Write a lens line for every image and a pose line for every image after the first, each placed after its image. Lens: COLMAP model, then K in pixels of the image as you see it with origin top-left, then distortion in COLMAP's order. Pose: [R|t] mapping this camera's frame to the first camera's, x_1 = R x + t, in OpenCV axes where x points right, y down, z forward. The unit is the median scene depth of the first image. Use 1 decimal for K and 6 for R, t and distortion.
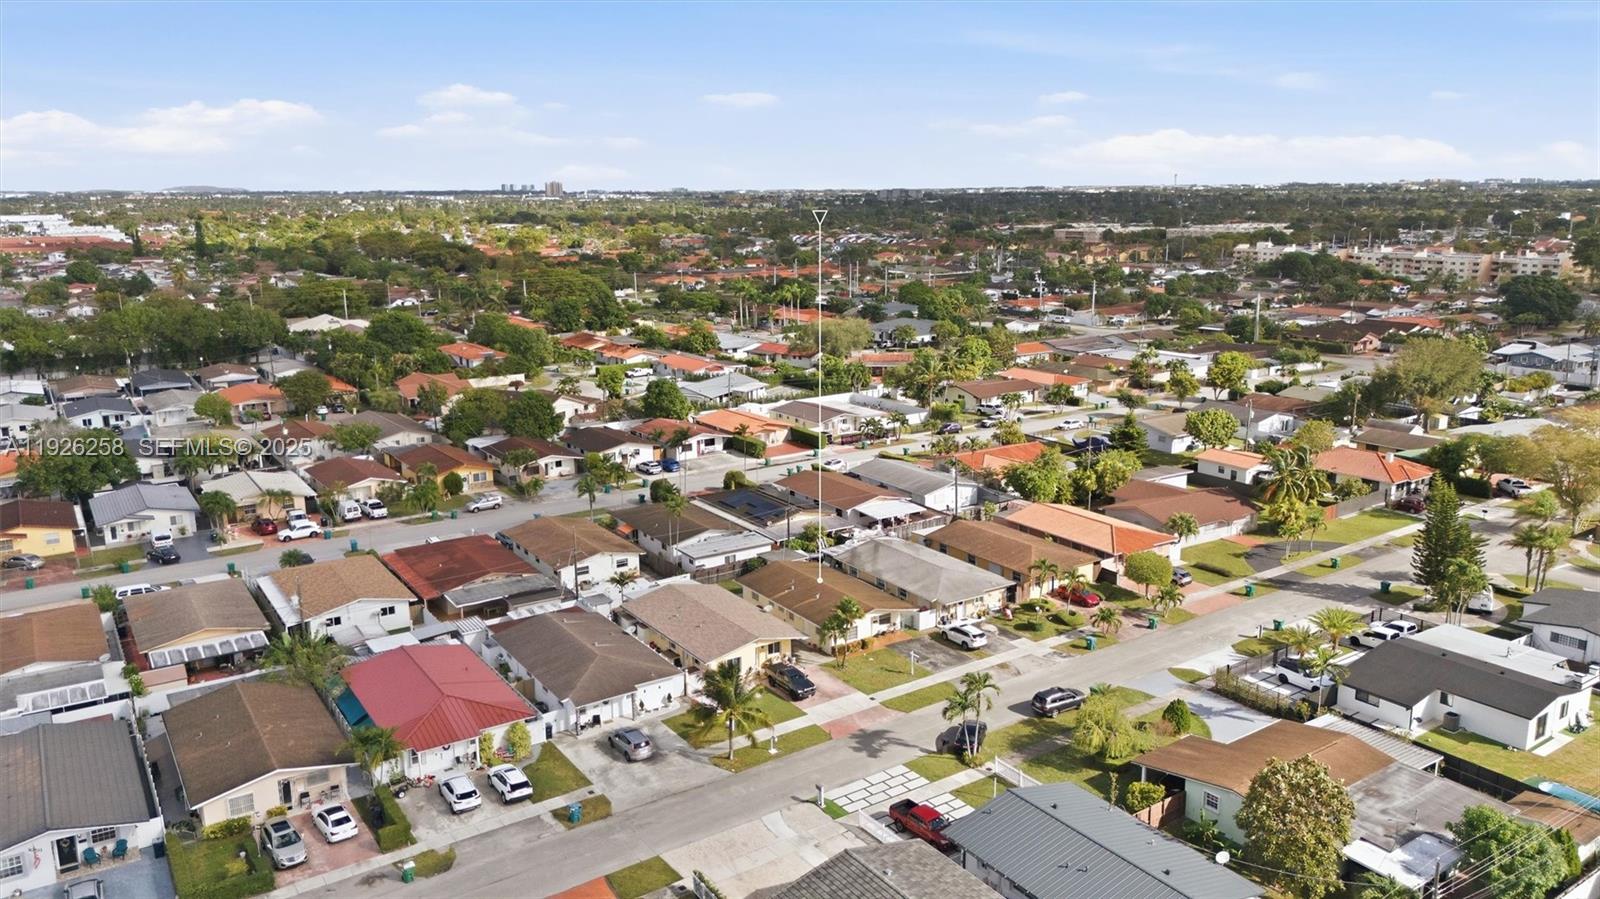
lens RADIAL K [[1186.8, 0, 800.0], [0, 1186.8, 449.5], [0, 0, 1]] dist [0.065327, -0.056864]
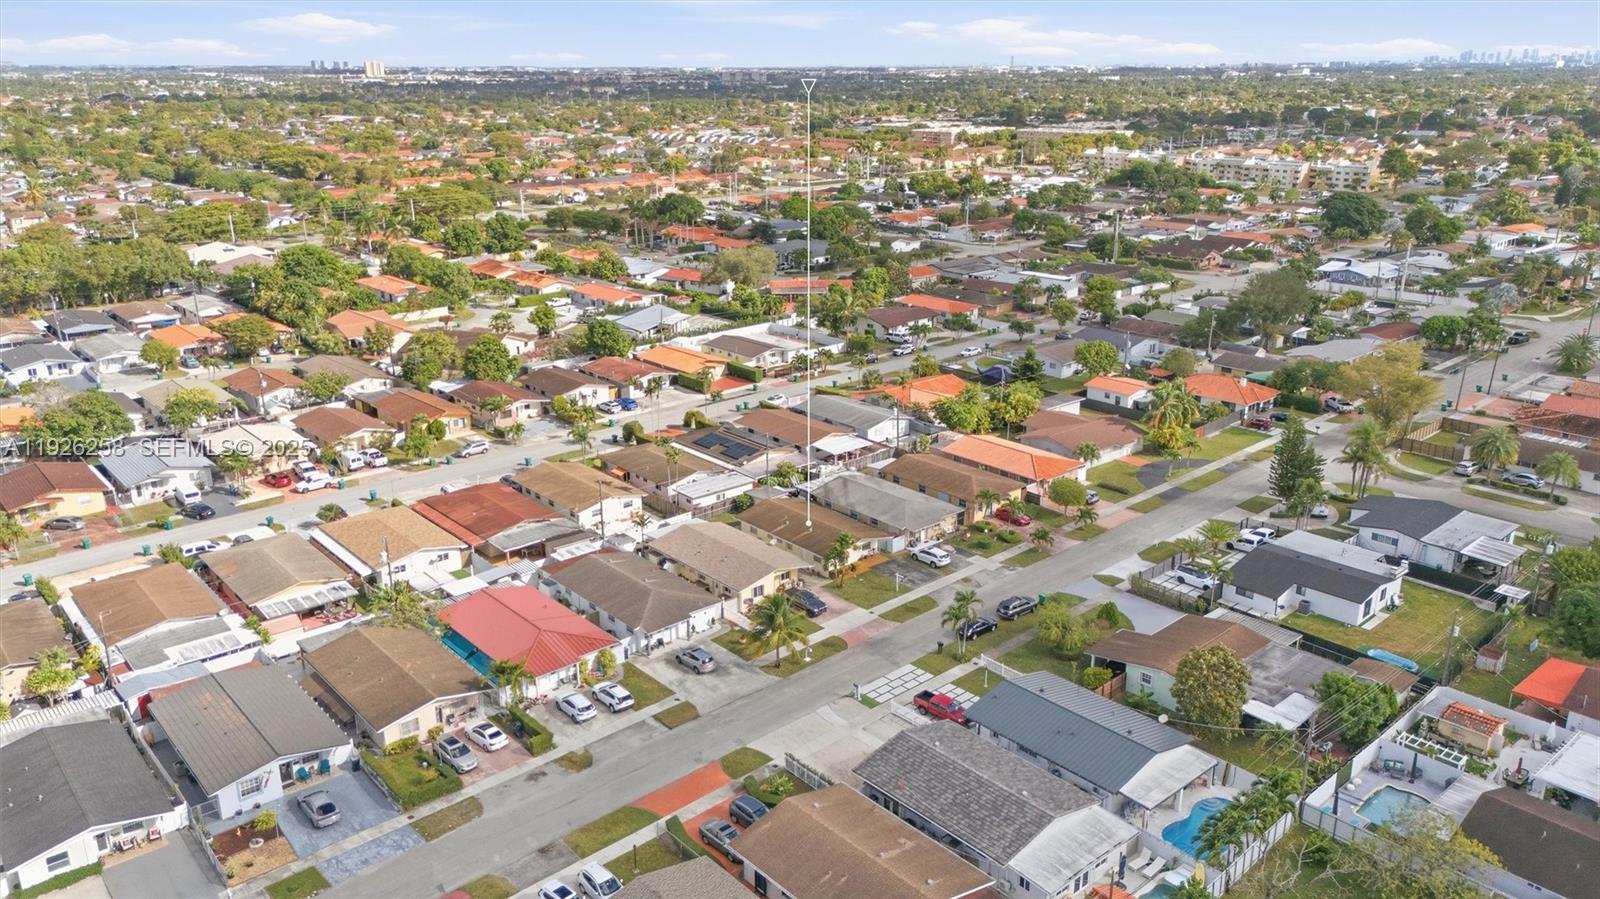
lens RADIAL K [[1186.8, 0, 800.0], [0, 1186.8, 449.5], [0, 0, 1]] dist [0.065327, -0.056864]
pose [[0.991428, -0.036656, 0.125406, -0.116022], [0.024743, 0.995145, 0.095263, -0.058840], [-0.128289, -0.091343, 0.987521, -0.150820]]
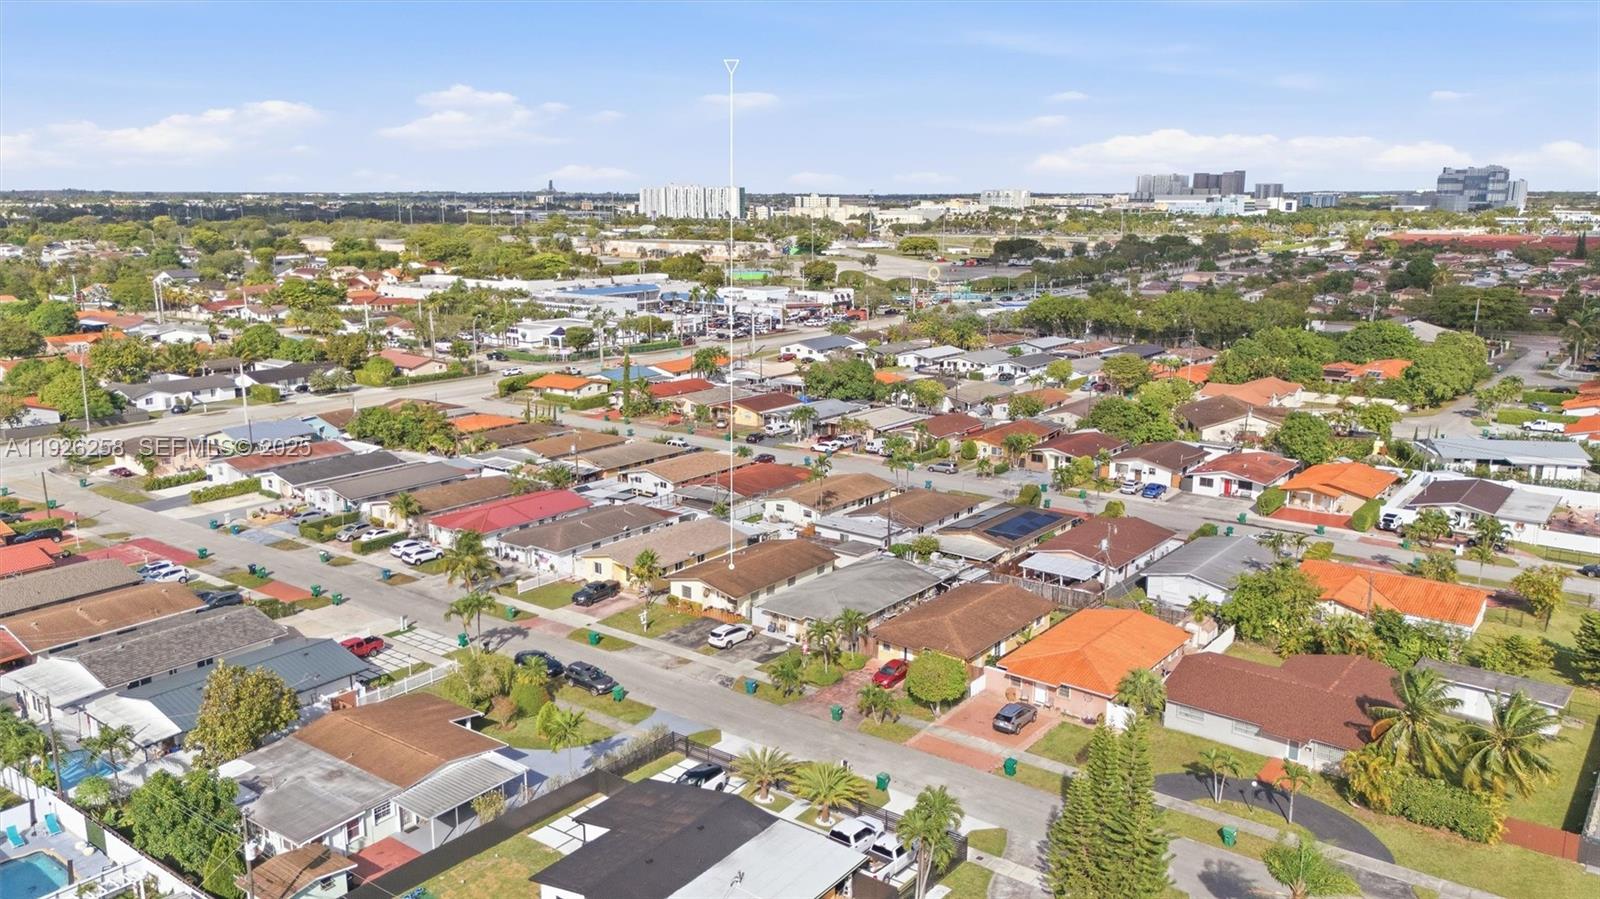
lens RADIAL K [[1186.8, 0, 800.0], [0, 1186.8, 449.5], [0, 0, 1]] dist [0.065327, -0.056864]
pose [[0.314485, 0.212123, -0.925258, 0.835741], [-0.208017, 0.966422, 0.150858, -0.128326], [0.926190, 0.145027, 0.348050, 0.530502]]
